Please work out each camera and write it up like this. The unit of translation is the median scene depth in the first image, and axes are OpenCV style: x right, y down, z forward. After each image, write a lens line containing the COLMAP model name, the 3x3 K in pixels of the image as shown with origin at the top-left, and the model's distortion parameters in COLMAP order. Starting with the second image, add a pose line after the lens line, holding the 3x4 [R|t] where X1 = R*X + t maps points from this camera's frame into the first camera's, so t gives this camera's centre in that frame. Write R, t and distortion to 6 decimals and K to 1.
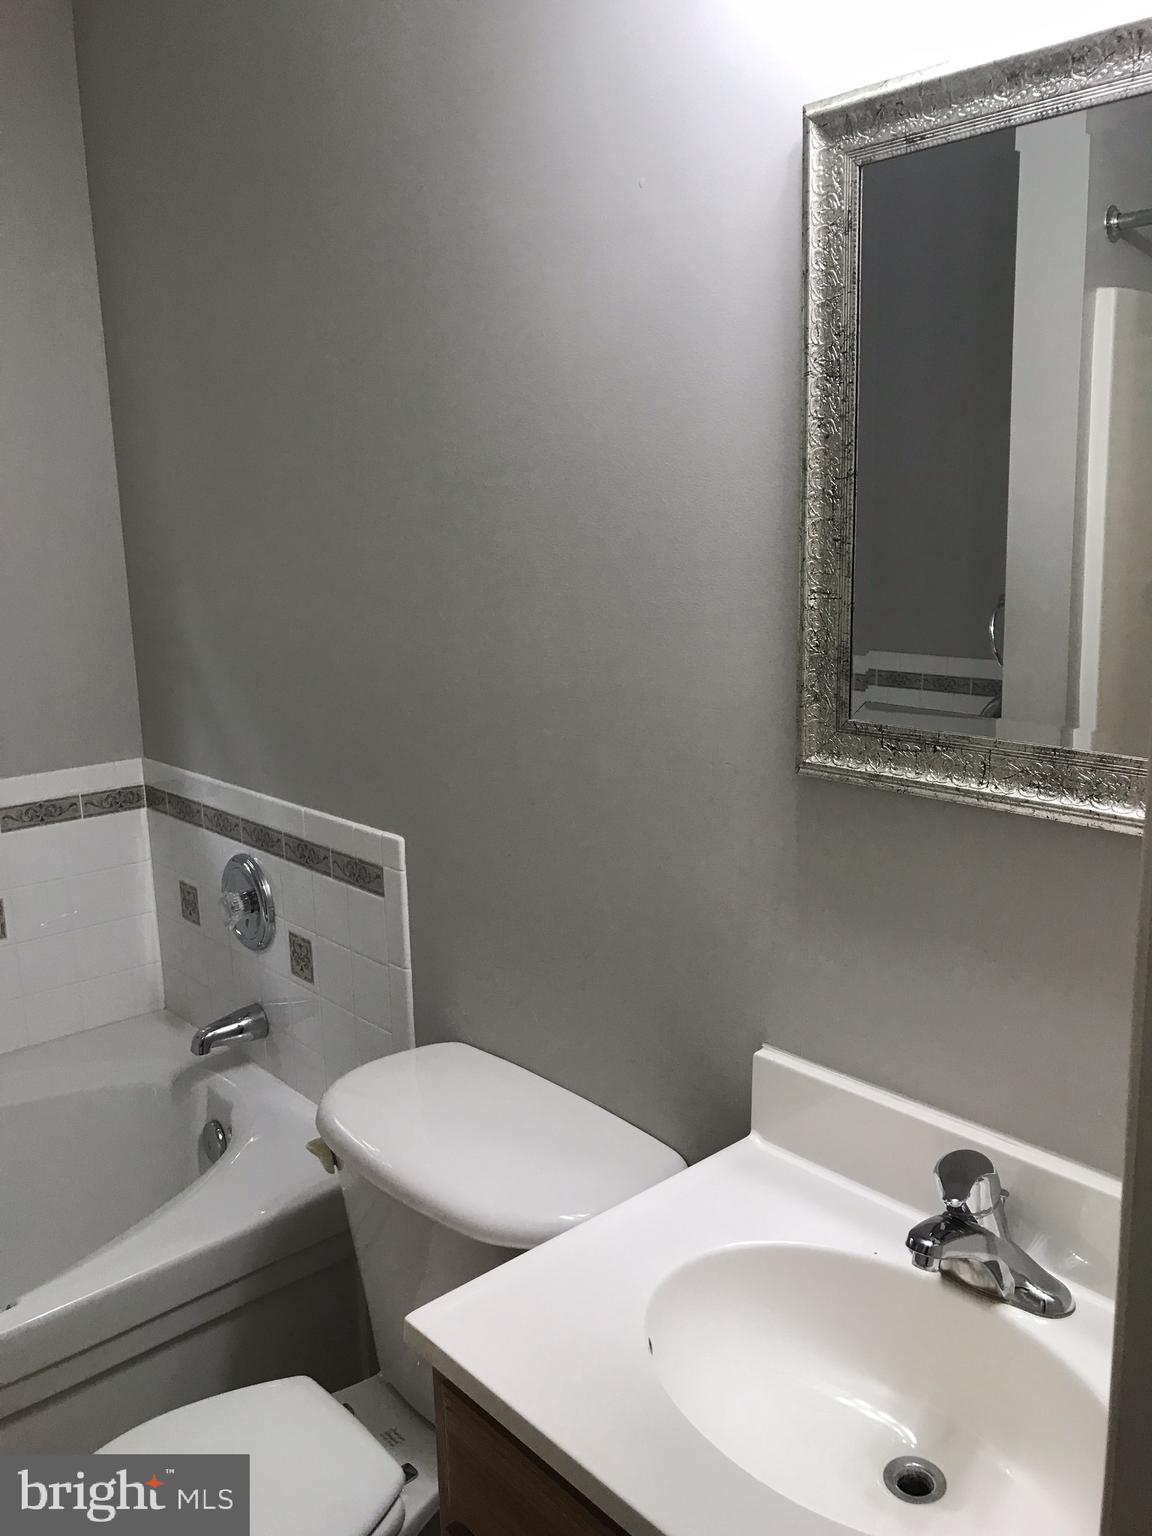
lens RADIAL K [[1259.3, 0, 577.0], [0, 1259.3, 755.6], [0, 0, 1]] dist [0.014297, -0.006704]
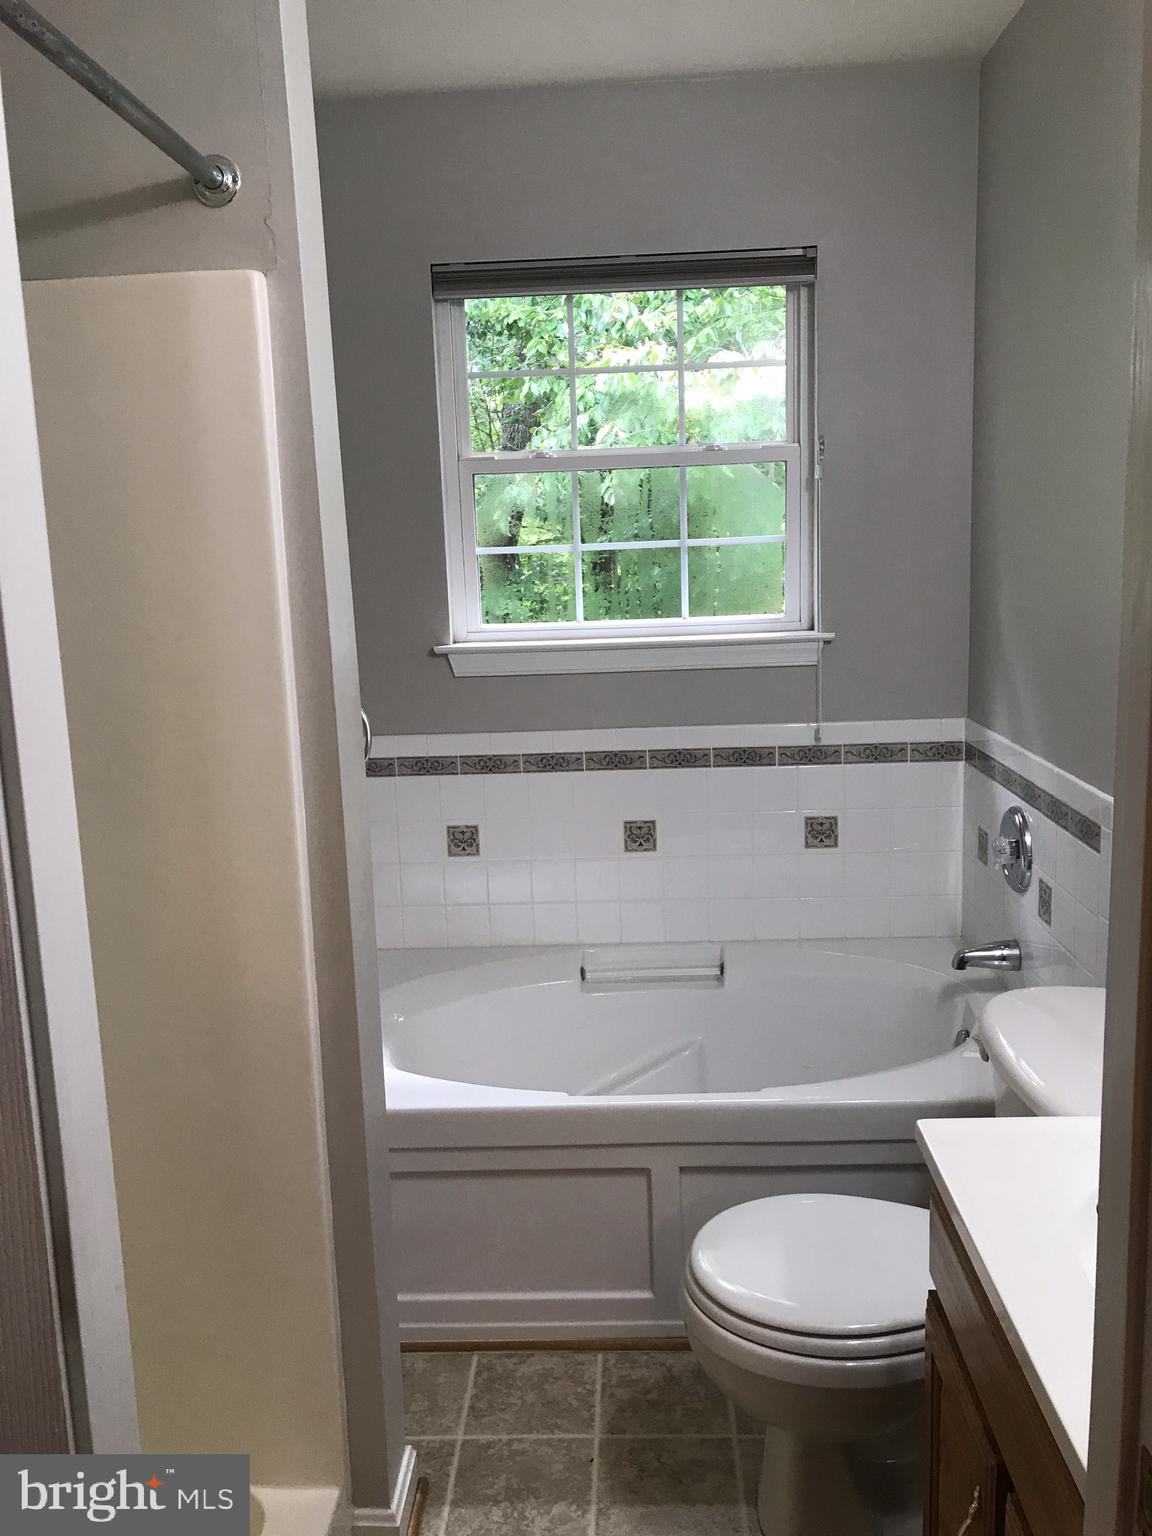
lens RADIAL K [[1259.3, 0, 565.5], [0, 1259.3, 751.7], [0, 0, 1]] dist [0.014297, -0.006704]
pose [[0.712365, 0.115745, -0.692199, 0.229607], [-0.113053, 0.992351, 0.049588, 0.018739], [0.692644, 0.042930, 0.720001, -0.106879]]
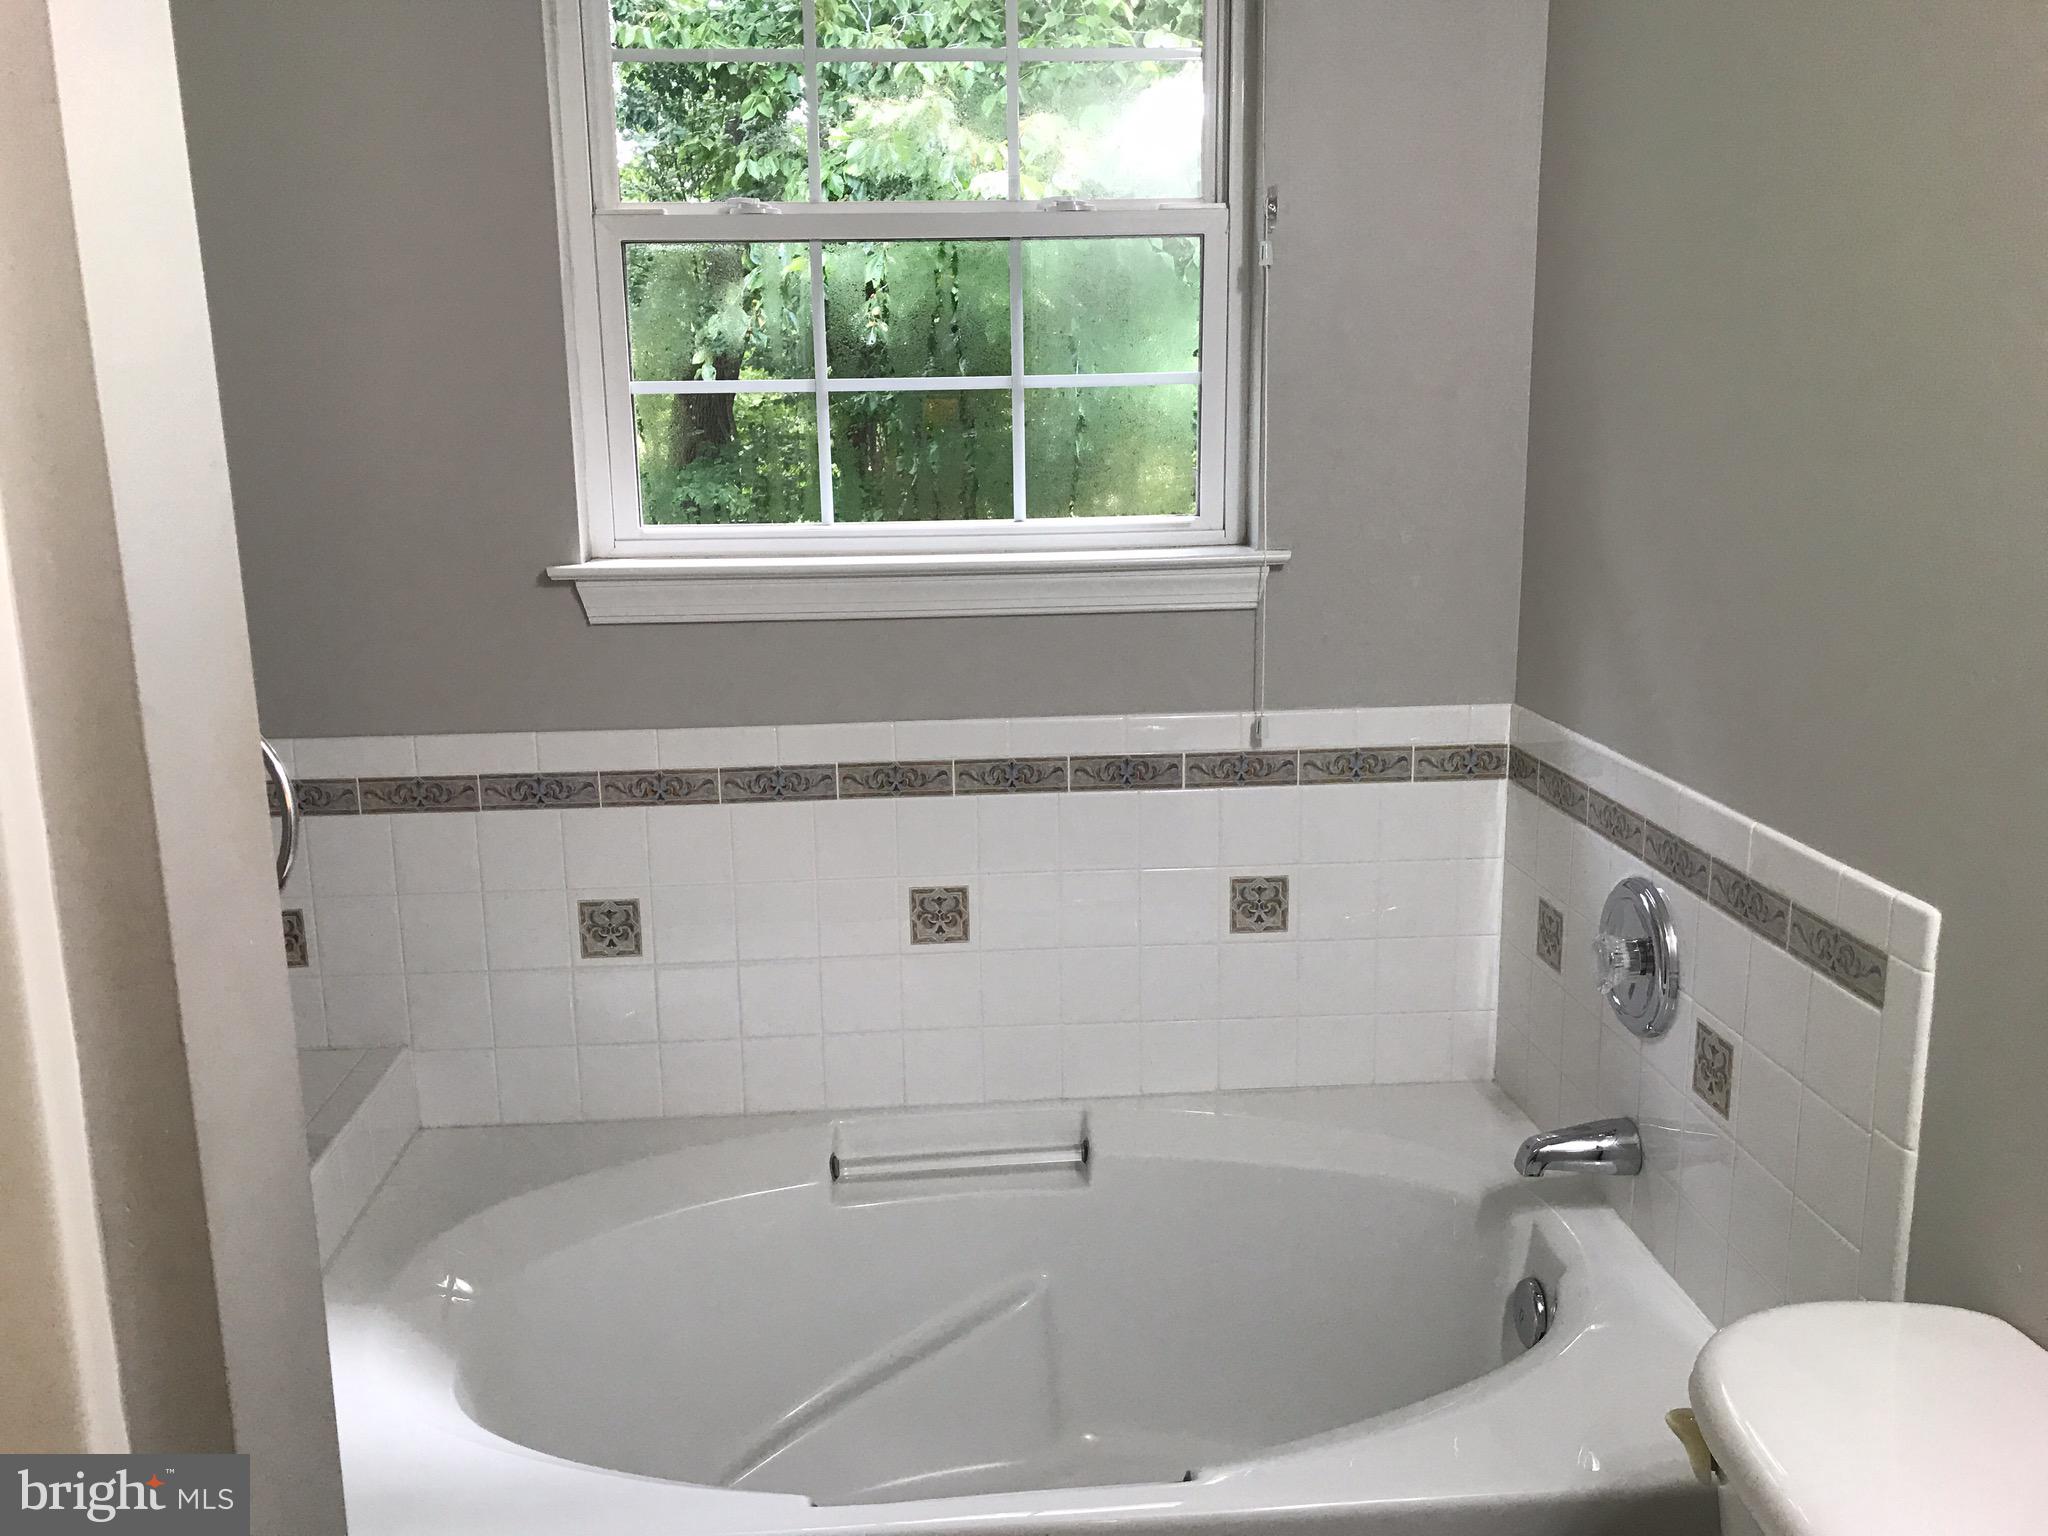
lens RADIAL K [[1679.1, 0, 1025.9], [0, 1679.1, 762.7], [0, 0, 1]] dist [0.014297, -0.006704]
pose [[0.796859, 0.140965, -0.587490, -0.029087], [-0.119750, 0.989959, 0.075110, -0.003994], [0.592179, 0.010500, 0.805738, 0.157306]]
